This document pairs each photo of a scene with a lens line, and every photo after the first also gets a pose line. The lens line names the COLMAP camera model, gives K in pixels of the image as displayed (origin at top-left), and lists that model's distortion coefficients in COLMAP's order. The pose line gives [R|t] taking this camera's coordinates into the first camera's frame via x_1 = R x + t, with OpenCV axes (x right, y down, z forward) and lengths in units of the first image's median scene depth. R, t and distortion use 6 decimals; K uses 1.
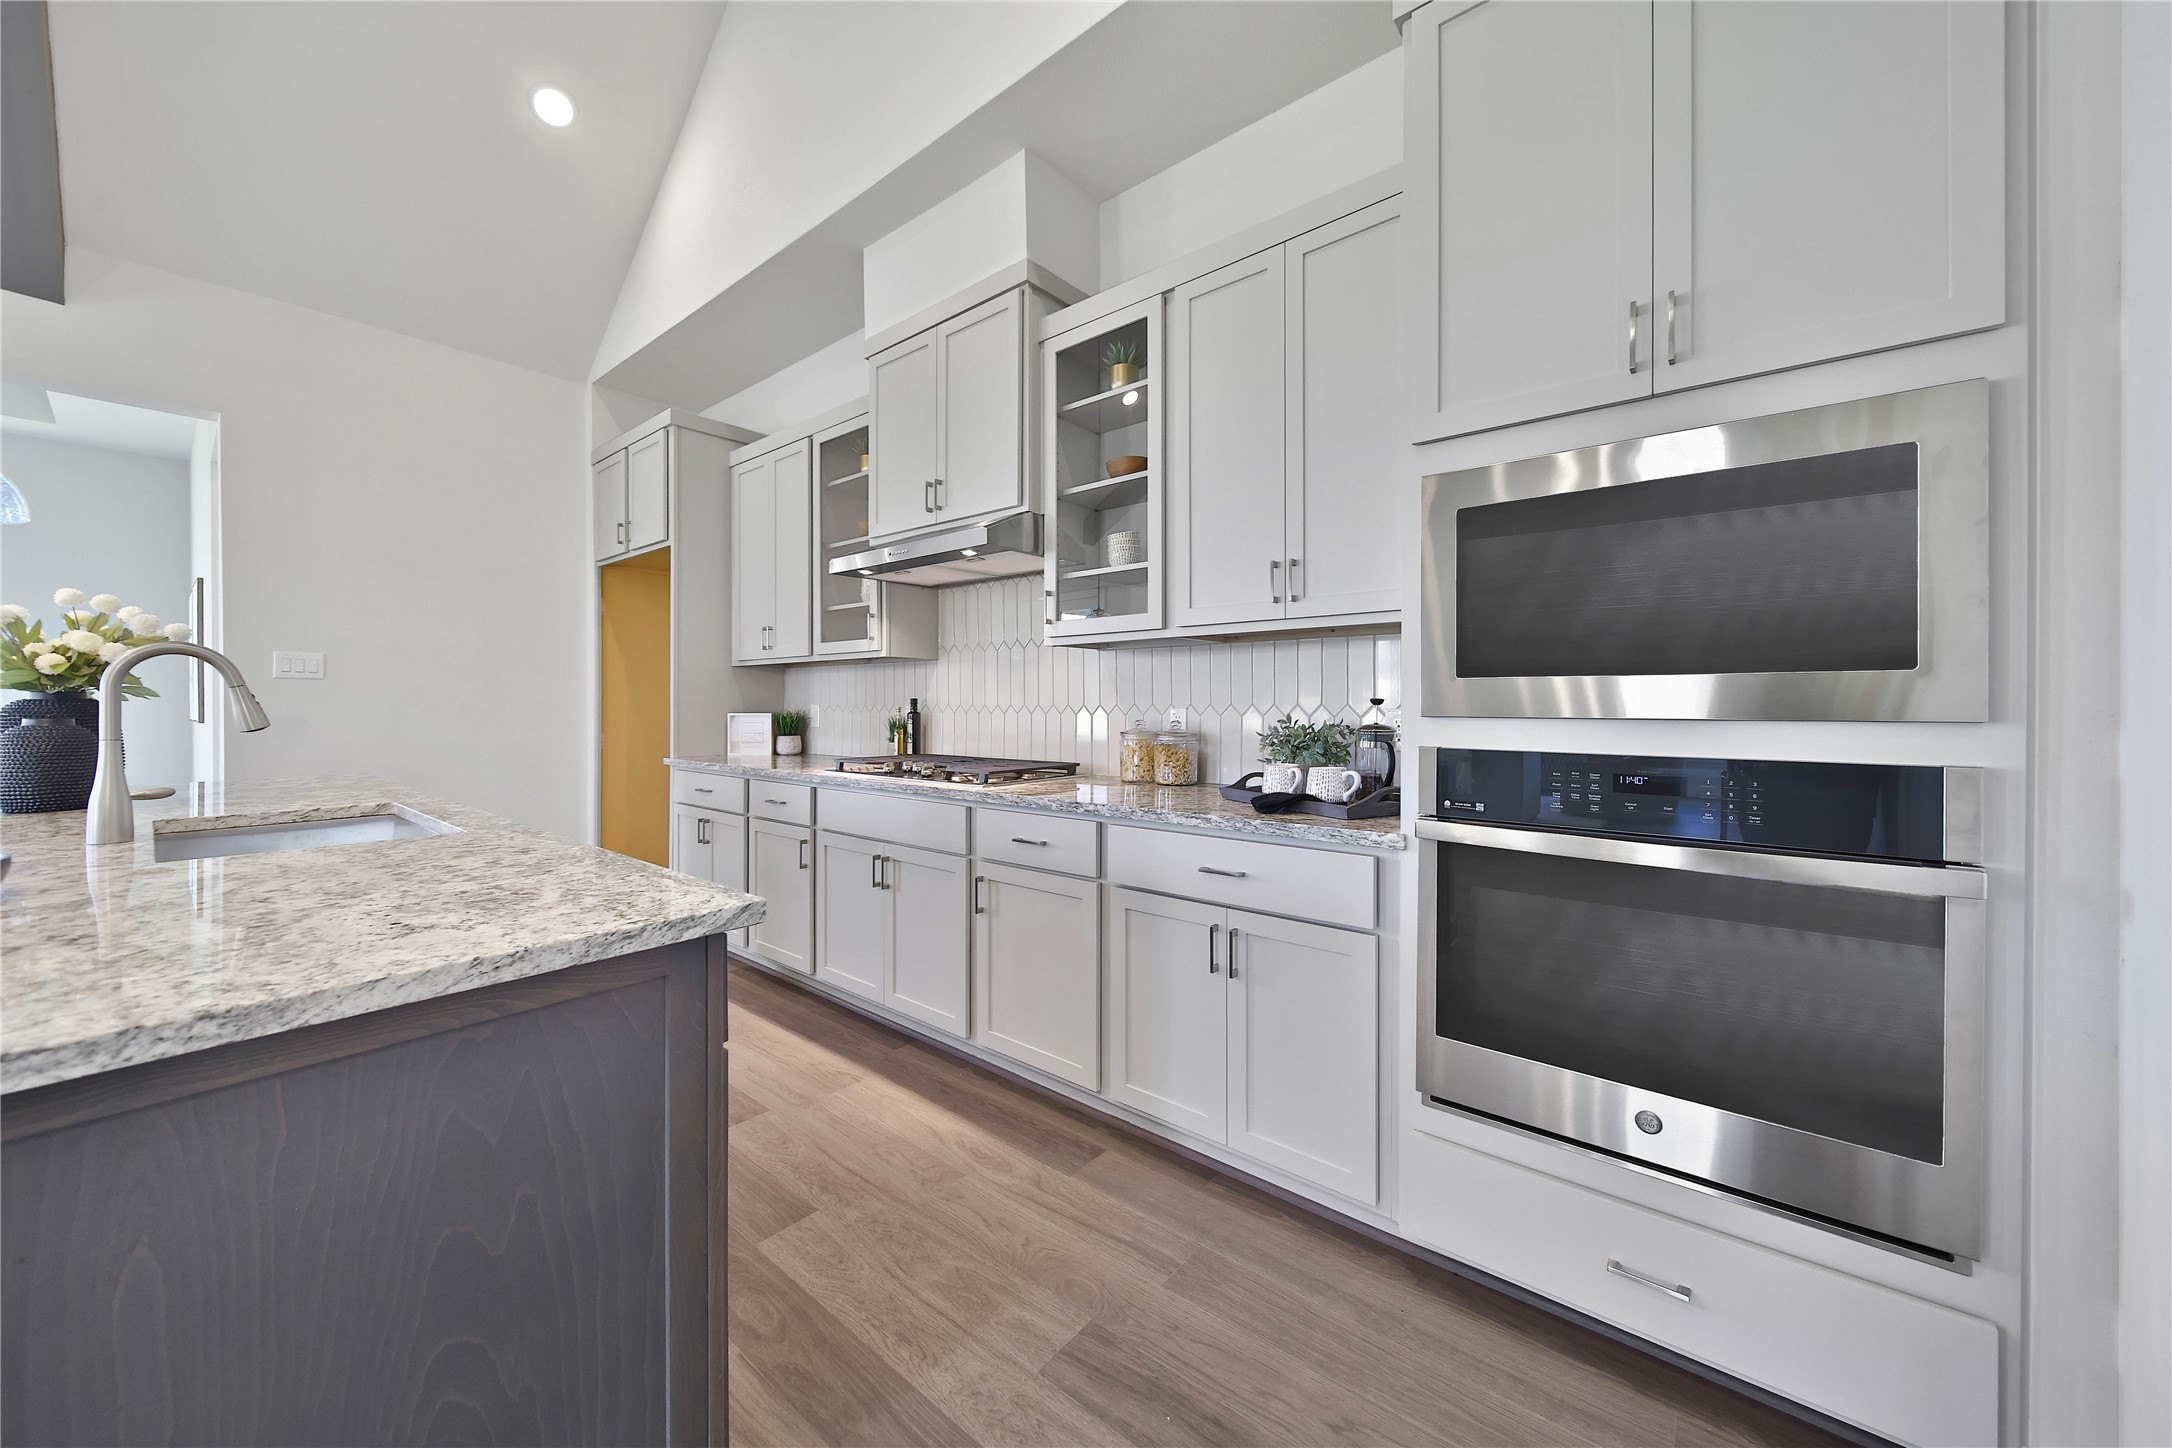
lens RADIAL K [[793.8, 0, 1078.7], [0, 793.8, 707.8], [0, 0, 1]] dist [-0.000024, -0.000007]
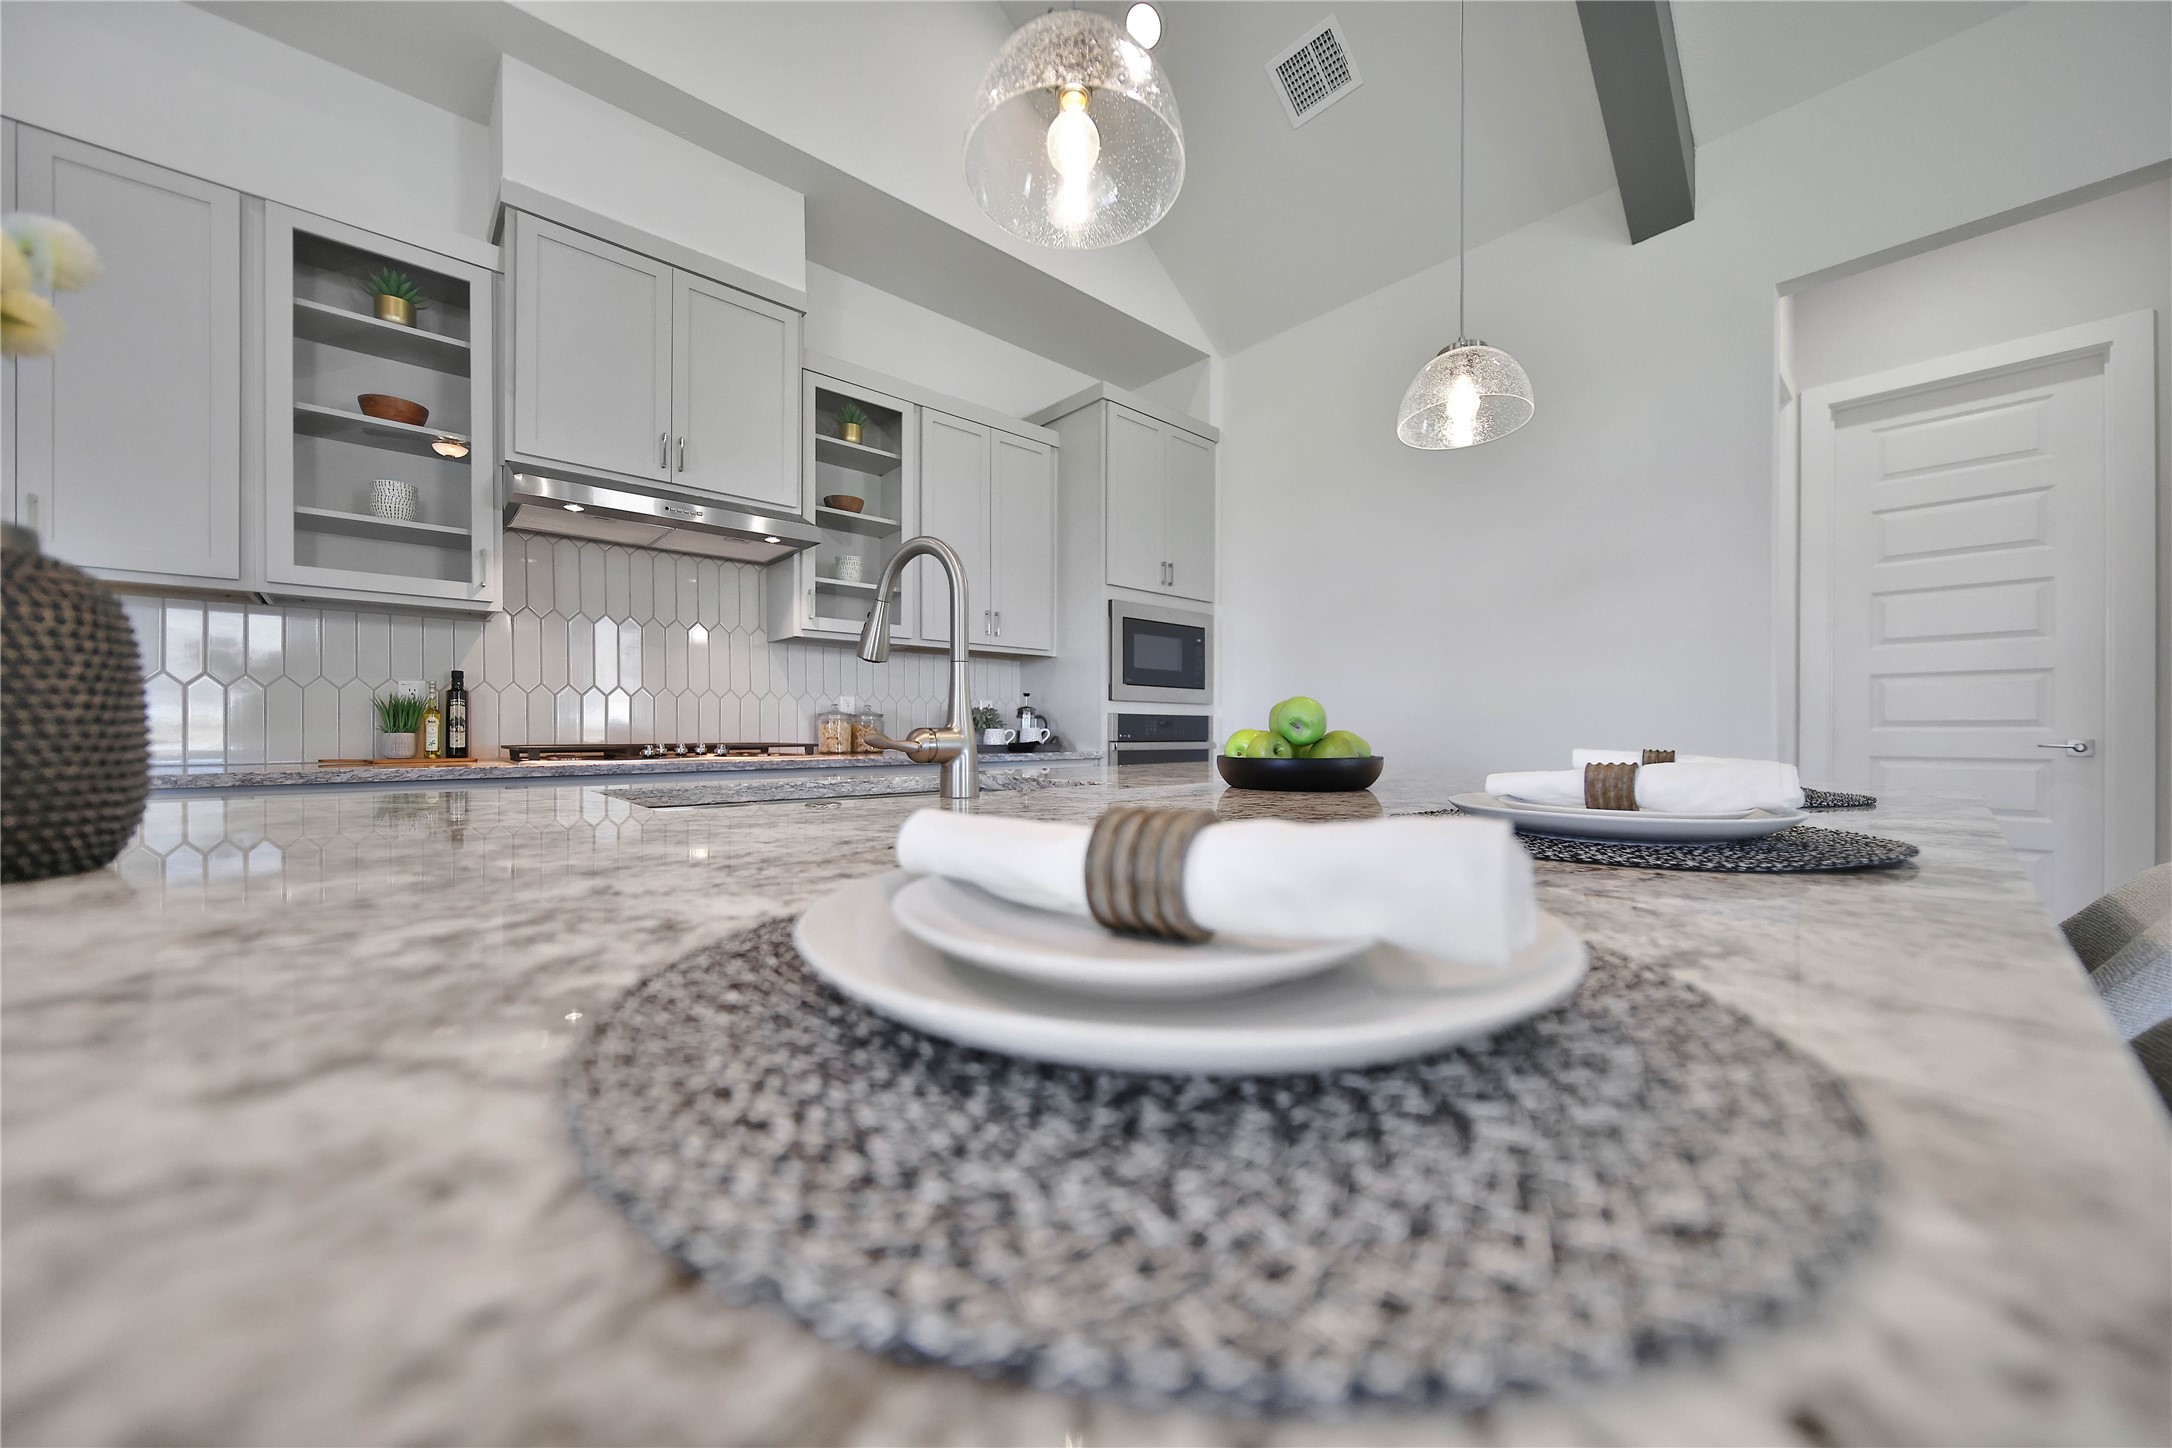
lens RADIAL K [[780.3, 0, 1082.3], [0, 780.3, 724.5], [0, 0, 1]] dist [0.001752, 0.000119]
pose [[0.134270, -0.000051, 0.990945, -0.838707], [-0.000763, 1.000000, 0.000155, 0.036669], [-0.990944, -0.000777, 0.134270, 0.343885]]
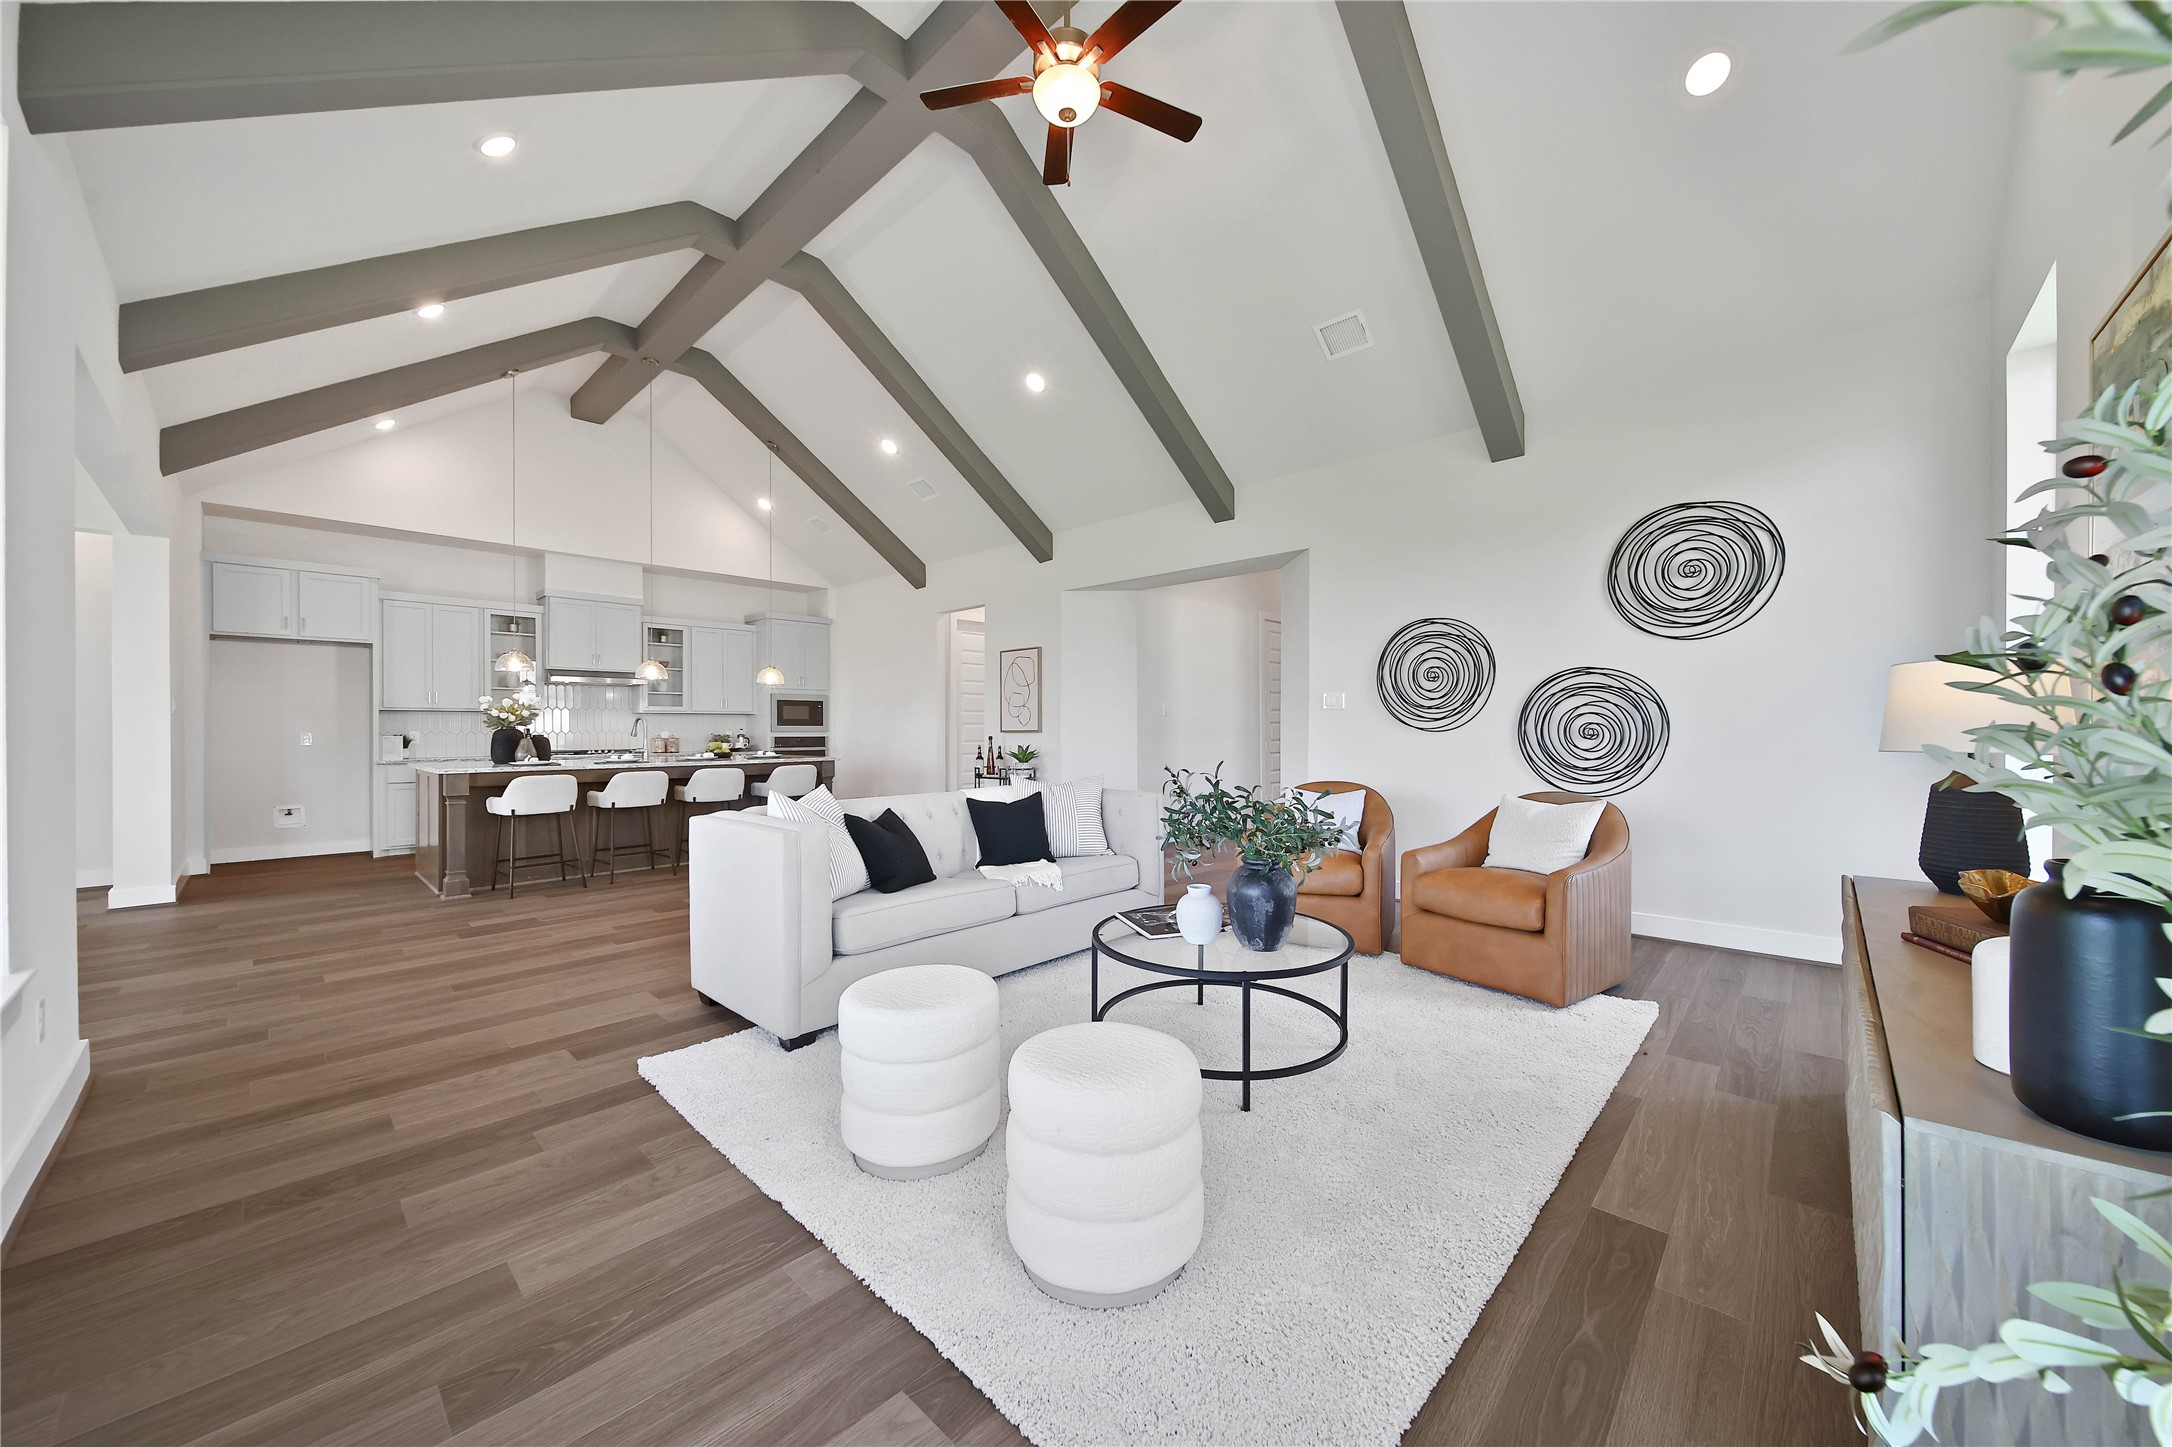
lens RADIAL K [[761.3, 0, 1086.0], [0, 761.3, 723.5], [0, 0, 1]] dist [0.000919, -0.000137]
pose [[0.042638, 0.002726, 0.999087, -2.432539], [0.005772, 0.999979, -0.002975, -0.010060], [-0.999074, 0.005894, 0.042622, -0.772554]]
